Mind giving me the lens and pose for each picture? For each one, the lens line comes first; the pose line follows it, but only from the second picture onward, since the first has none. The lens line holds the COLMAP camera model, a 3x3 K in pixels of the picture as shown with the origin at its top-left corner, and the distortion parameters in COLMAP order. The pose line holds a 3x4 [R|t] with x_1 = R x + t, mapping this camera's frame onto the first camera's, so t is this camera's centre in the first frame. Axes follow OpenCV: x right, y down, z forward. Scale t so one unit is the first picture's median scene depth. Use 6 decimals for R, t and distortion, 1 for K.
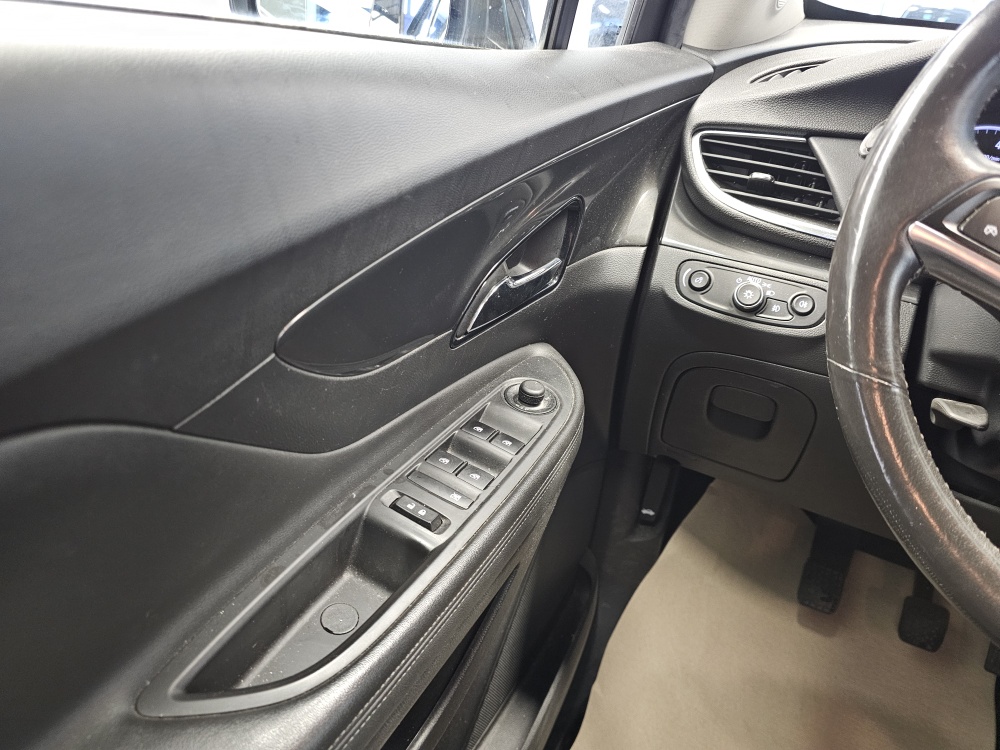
lens RADIAL K [[683.3, 0, 505.1], [0, 683.3, 373.6], [0, 0, 1]] dist [0.049081, -0.046593]
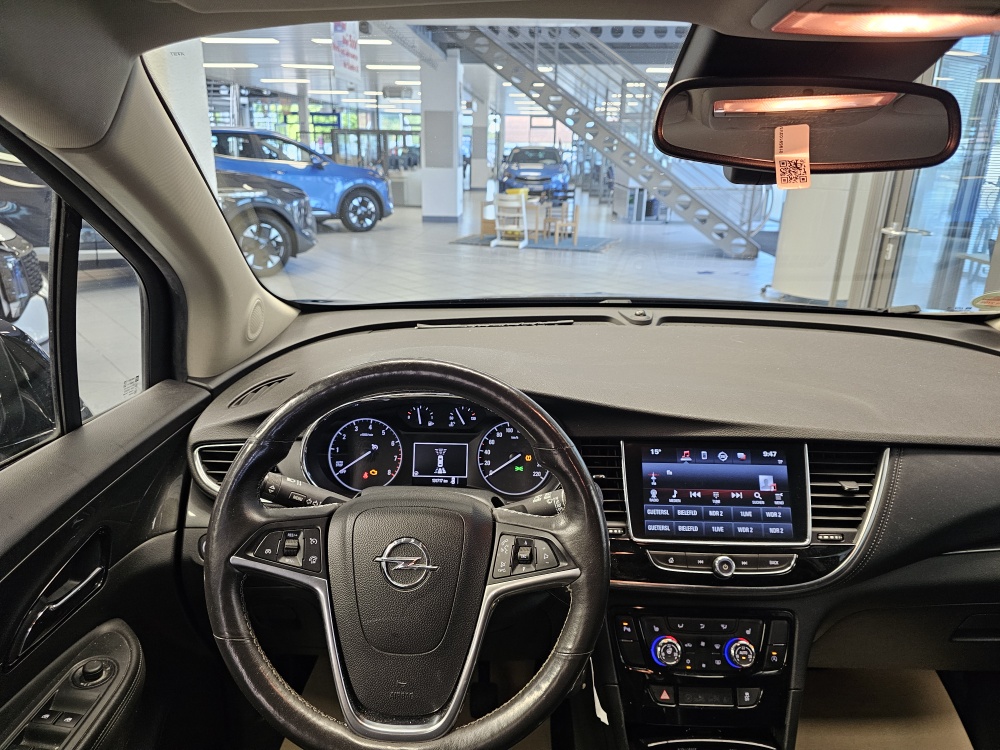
lens RADIAL K [[683.3, 0, 488.0], [0, 683.3, 371.6], [0, 0, 1]] dist [0.049081, -0.046593]
pose [[0.910579, -0.198810, 0.362382, 0.355522], [0.257847, 0.958441, -0.122088, -0.163593], [-0.323050, 0.204610, 0.923999, -0.659331]]
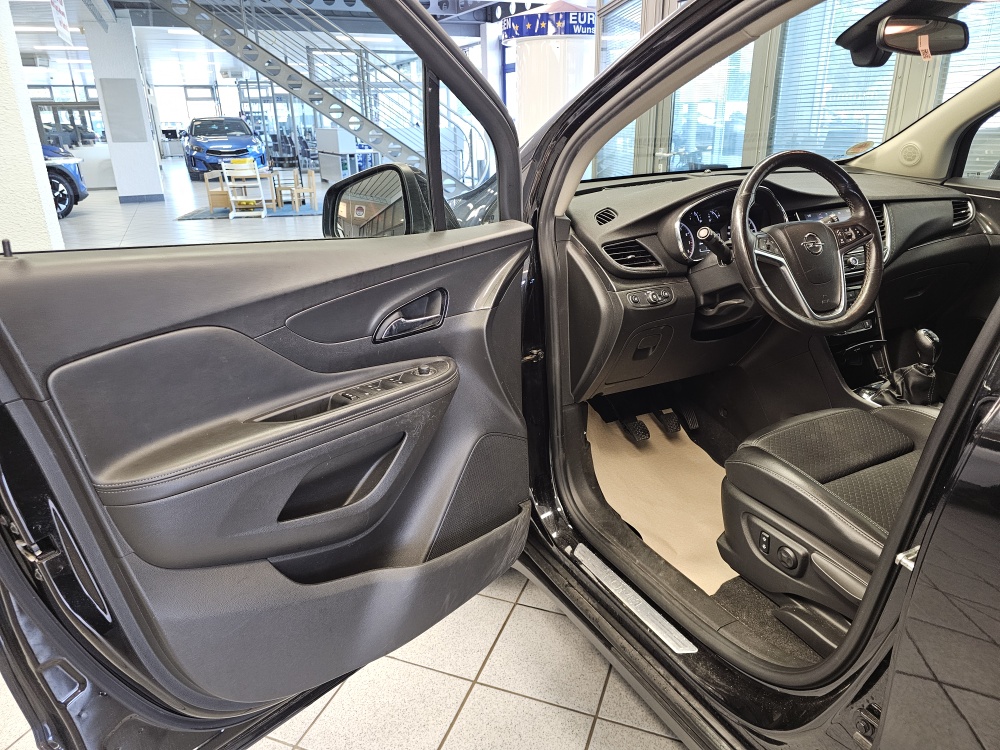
lens RADIAL K [[683.3, 0, 495.3], [0, 683.3, 369.6], [0, 0, 1]] dist [0.049081, -0.046593]
pose [[0.604649, -0.365351, 0.707756, -1.918673], [0.452017, 0.889037, 0.072763, -0.319727], [-0.655805, 0.275922, 0.702700, -0.373568]]
